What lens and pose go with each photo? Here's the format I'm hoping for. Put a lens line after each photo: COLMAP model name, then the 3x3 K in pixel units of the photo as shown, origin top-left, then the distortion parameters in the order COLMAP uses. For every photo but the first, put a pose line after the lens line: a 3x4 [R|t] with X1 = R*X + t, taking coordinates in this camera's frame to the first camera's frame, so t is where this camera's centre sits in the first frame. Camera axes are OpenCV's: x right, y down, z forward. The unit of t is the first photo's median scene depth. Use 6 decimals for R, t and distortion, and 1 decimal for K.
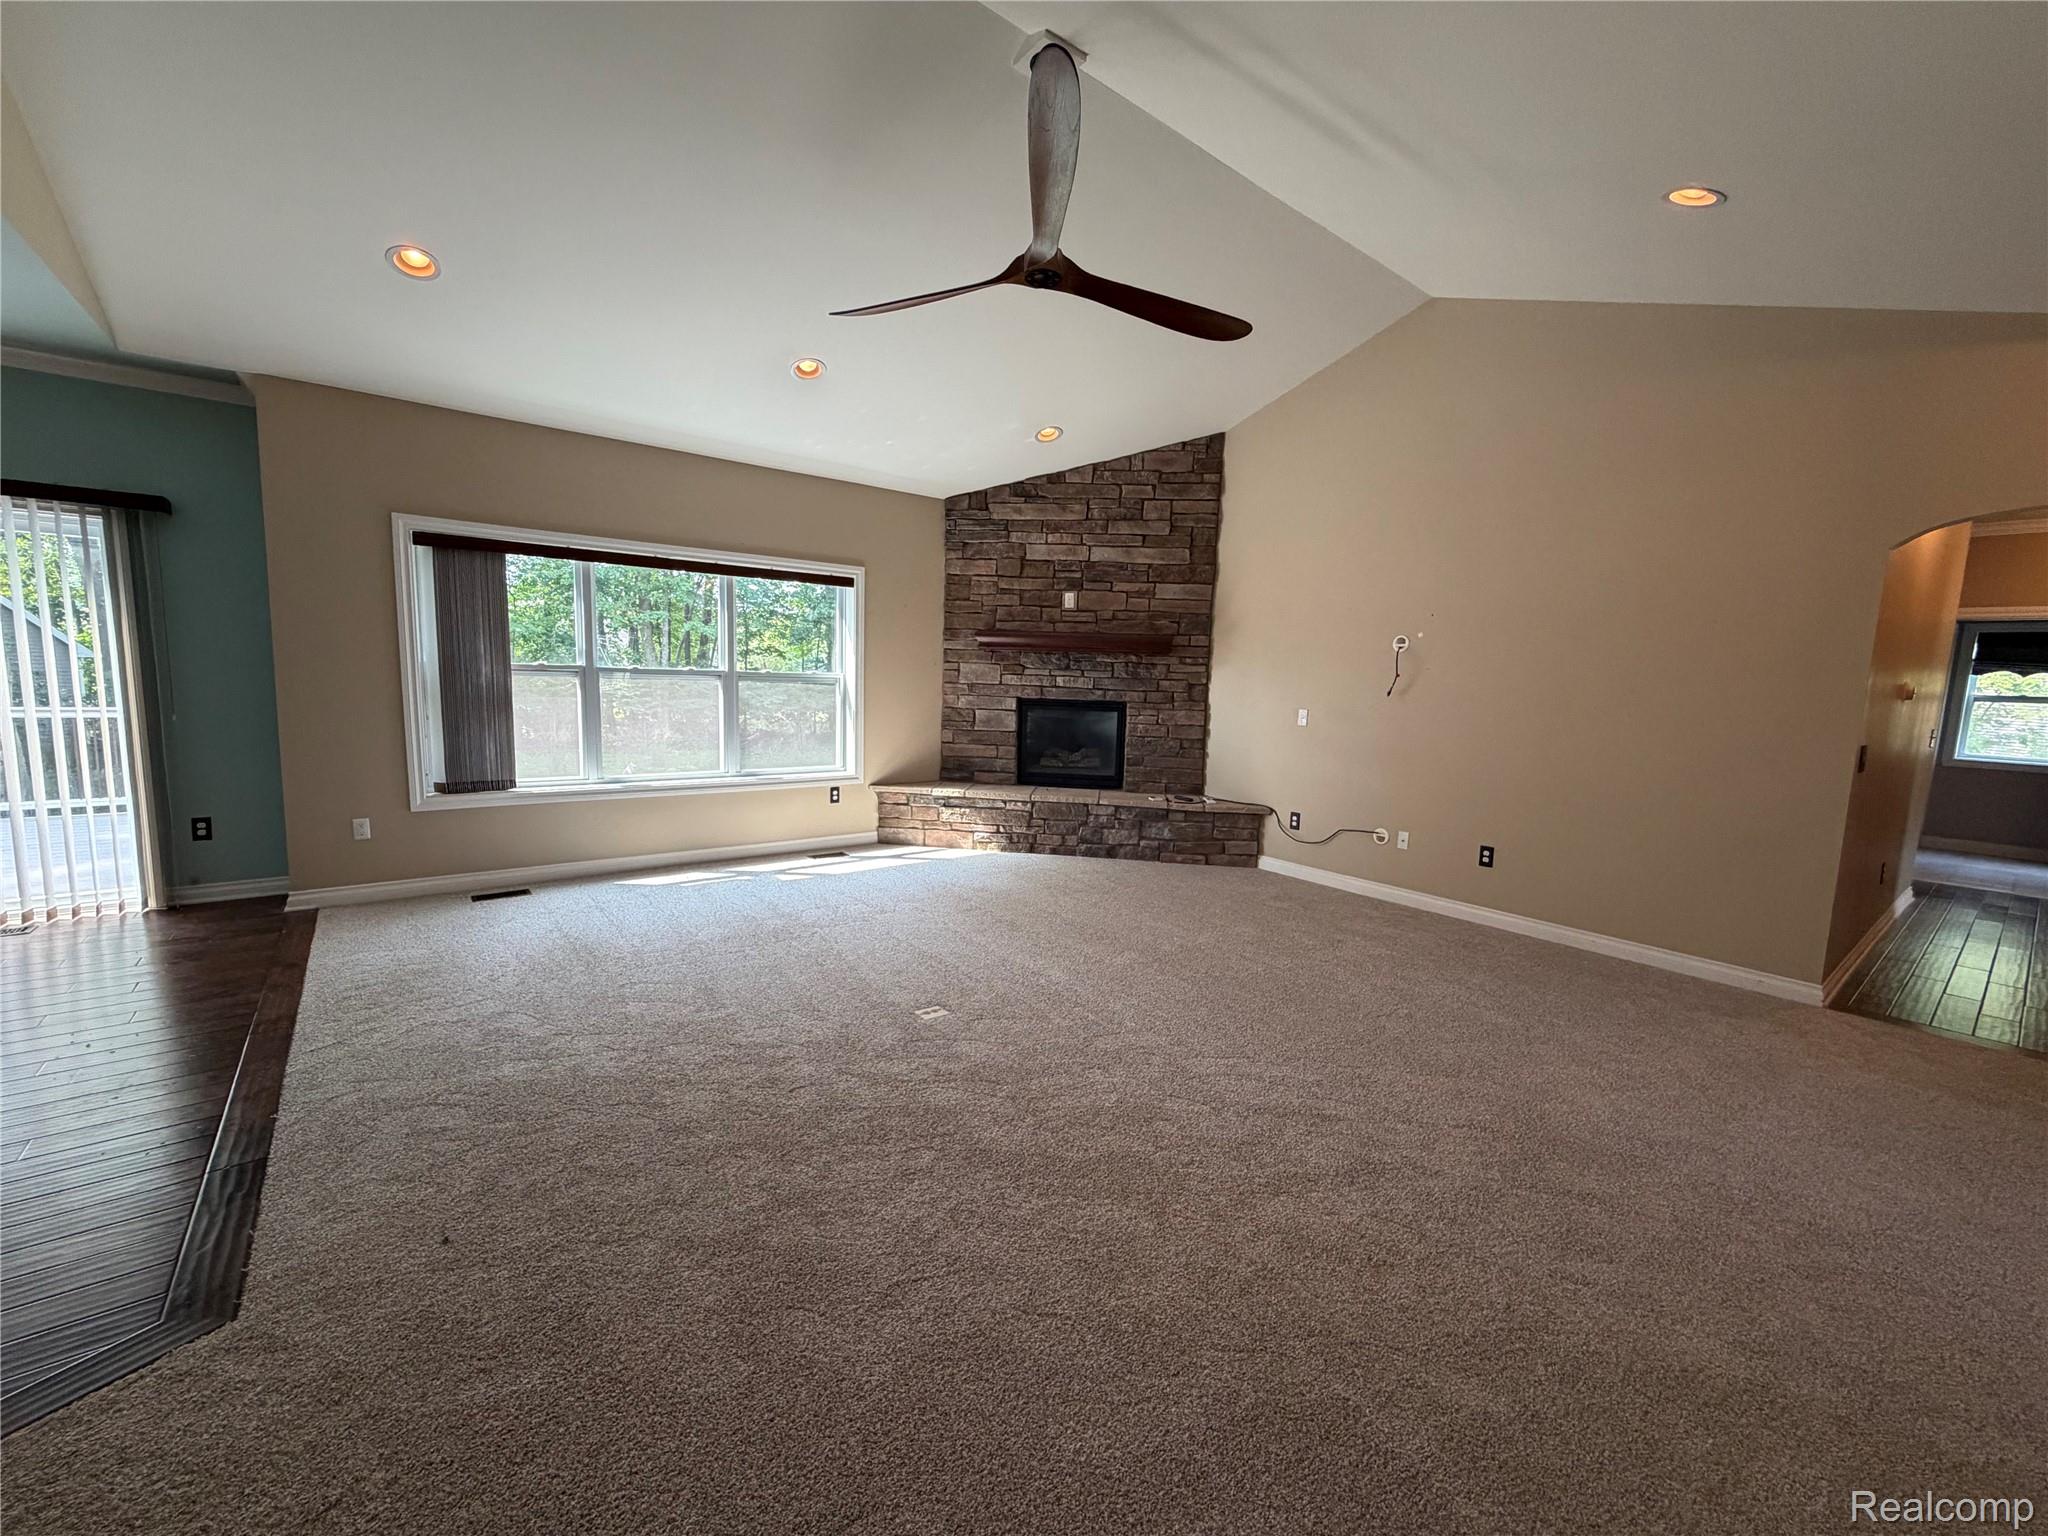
lens RADIAL K [[814.5, 0, 1020.6], [0, 814.5, 769.3], [0, 0, 1]] dist [0.000620, 0.000009]
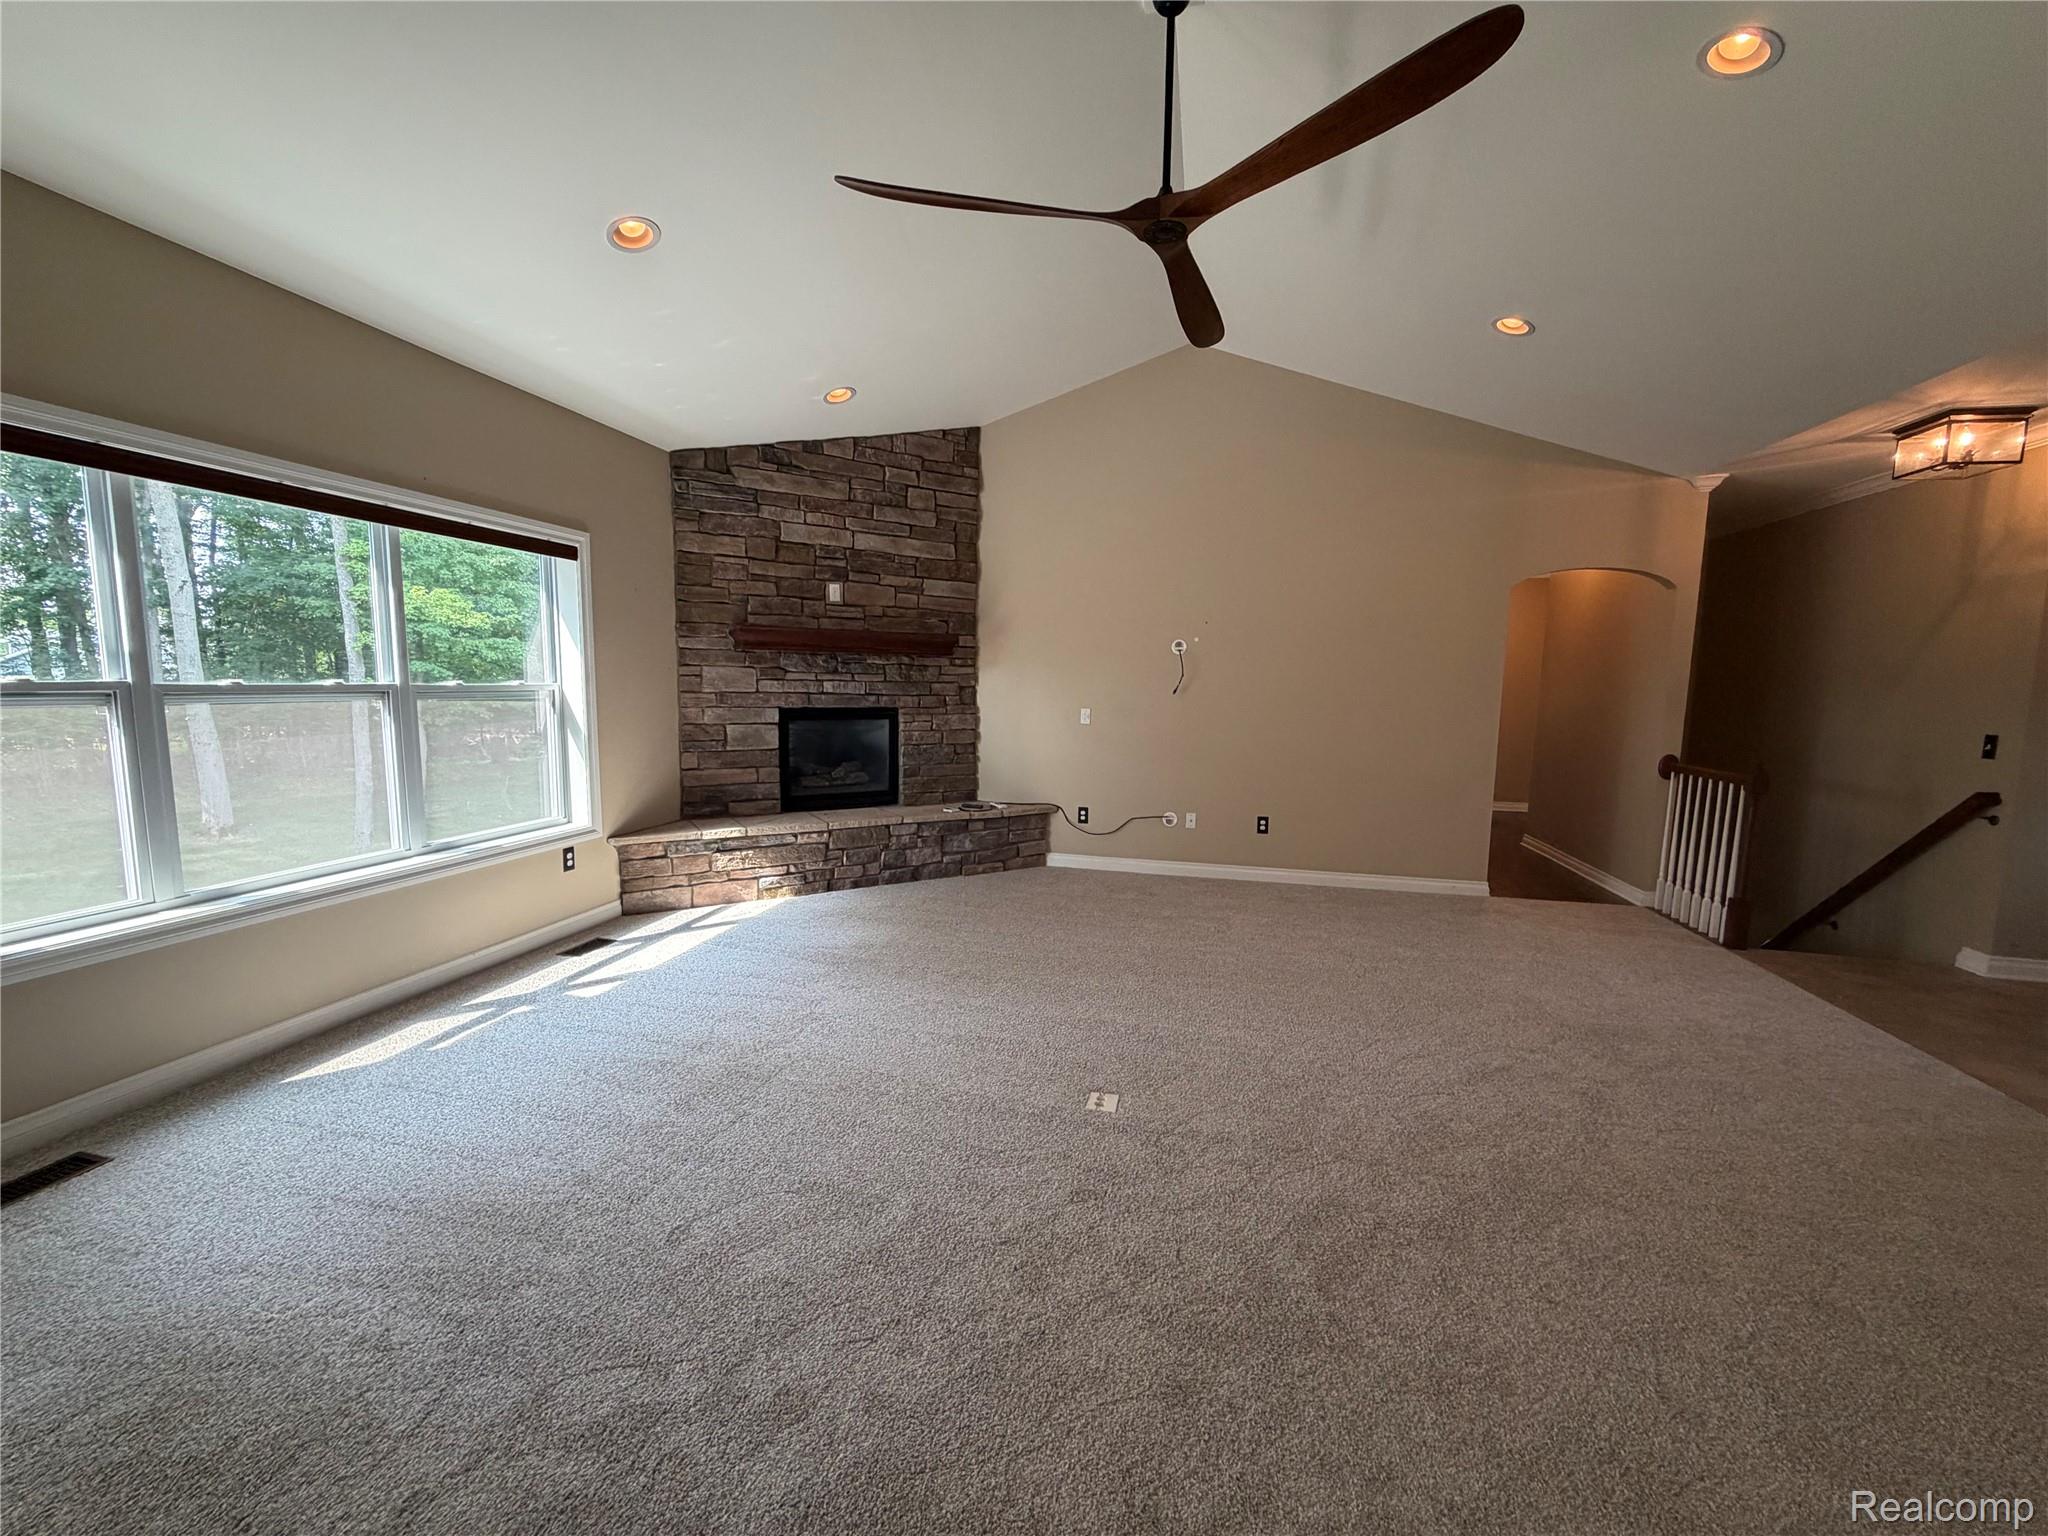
lens RADIAL K [[814.5, 0, 1024.0], [0, 814.5, 769.7], [0, 0, 1]] dist [0.000620, 0.000009]
pose [[0.784268, -0.087933, 0.614159, -0.338159], [0.083800, 0.995848, 0.035570, -0.035952], [-0.614737, 0.023570, 0.788380, 0.209310]]
